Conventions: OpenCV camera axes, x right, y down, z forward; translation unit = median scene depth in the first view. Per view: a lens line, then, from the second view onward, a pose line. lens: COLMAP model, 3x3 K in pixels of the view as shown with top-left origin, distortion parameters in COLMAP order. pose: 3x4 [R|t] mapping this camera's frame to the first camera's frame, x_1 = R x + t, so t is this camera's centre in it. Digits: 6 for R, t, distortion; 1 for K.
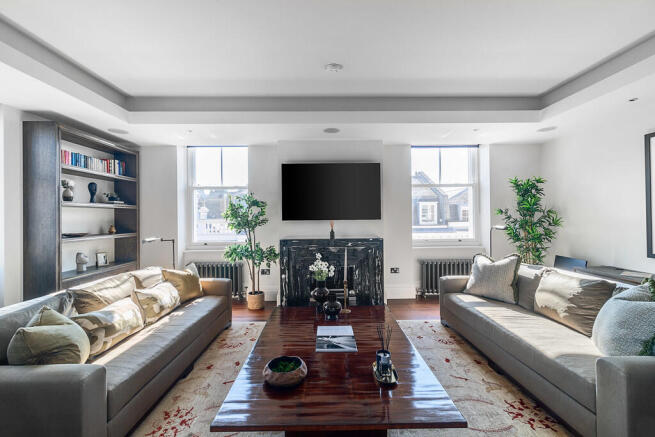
lens RADIAL K [[295.4, 0, 326.4], [0, 295.4, 216.6], [0, 0, 1]] dist [0.011659, -0.003015]
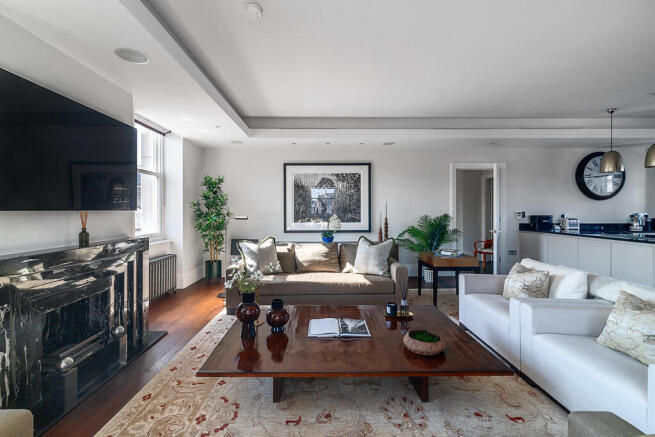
lens RADIAL K [[295.4, 0, 326.1], [0, 295.4, 214.7], [0, 0, 1]] dist [0.011659, -0.003015]
pose [[0.014075, -0.002903, 0.999897, -0.705330], [-0.001056, 0.999995, 0.002919, 0.024986], [-0.999900, -0.001097, 0.014072, 0.765843]]
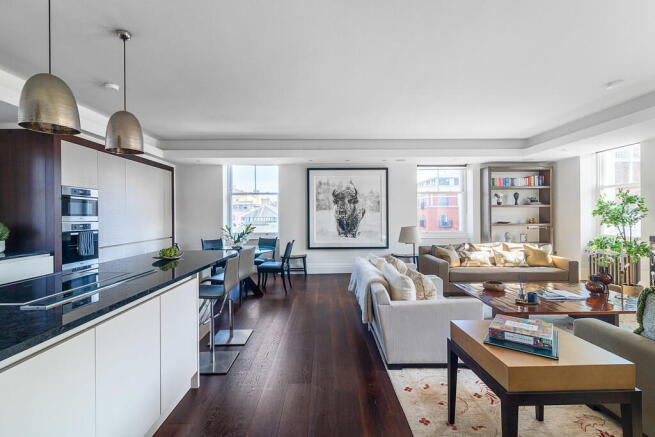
lens RADIAL K [[295.4, 0, 327.9], [0, 295.4, 215.9], [0, 0, 1]] dist [0.011659, -0.003015]
pose [[0.002957, 0.013773, -0.999901, 0.346589], [0.001248, 0.999904, 0.013777, -0.002014], [0.999995, -0.001289, 0.002939, -0.033853]]
